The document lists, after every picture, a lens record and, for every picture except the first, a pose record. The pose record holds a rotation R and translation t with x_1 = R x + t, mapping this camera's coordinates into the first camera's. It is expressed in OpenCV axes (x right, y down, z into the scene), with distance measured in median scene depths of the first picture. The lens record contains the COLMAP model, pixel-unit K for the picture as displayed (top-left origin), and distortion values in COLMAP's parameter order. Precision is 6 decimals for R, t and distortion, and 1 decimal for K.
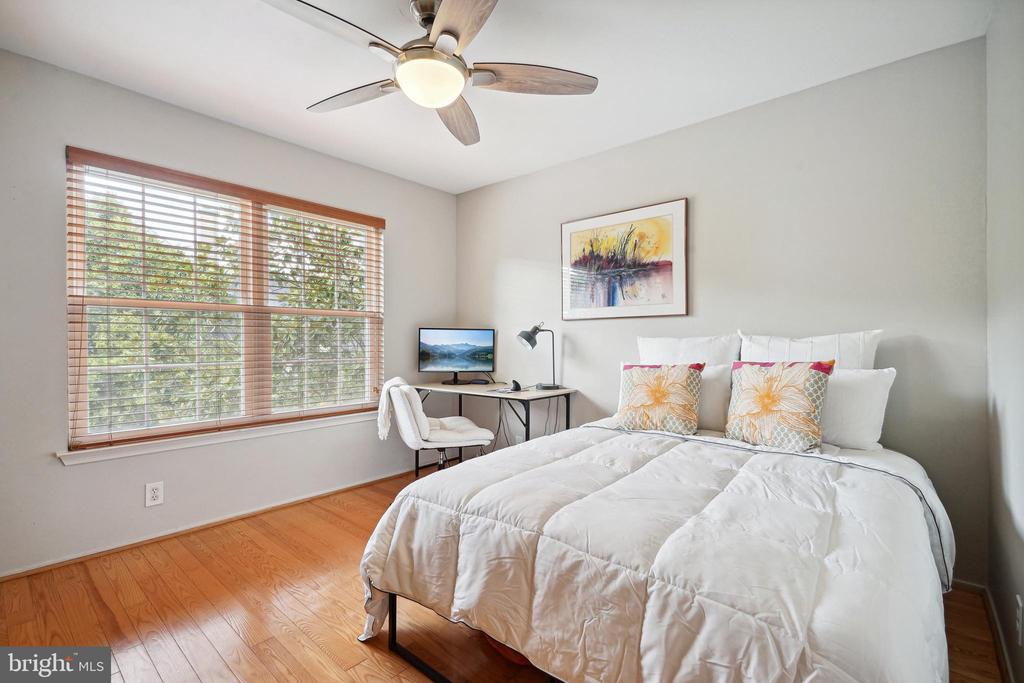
lens RADIAL K [[464.4, 0, 517.5], [0, 464.4, 344.8], [0, 0, 1]] dist [0.022194, -0.010698]
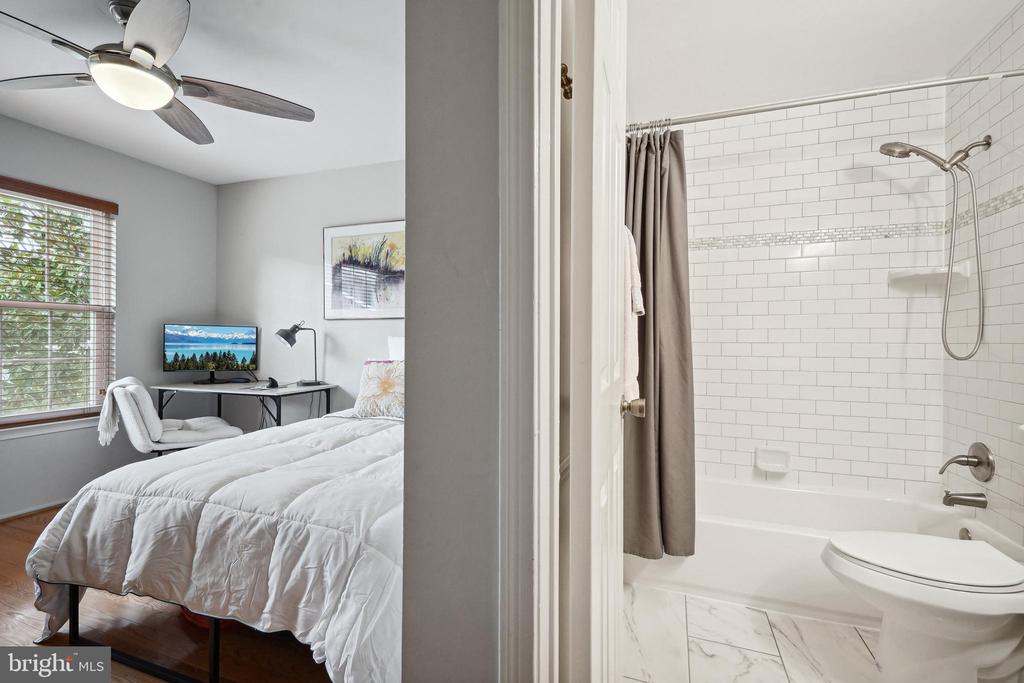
lens RADIAL K [[464.4, 0, 517.3], [0, 464.4, 341.7], [0, 0, 1]] dist [0.022194, -0.010698]
pose [[0.935778, 0.004466, 0.352562, 0.244231], [-0.002678, 0.999981, -0.005561, 0.003544], [-0.352580, 0.004260, 0.935772, -0.258261]]
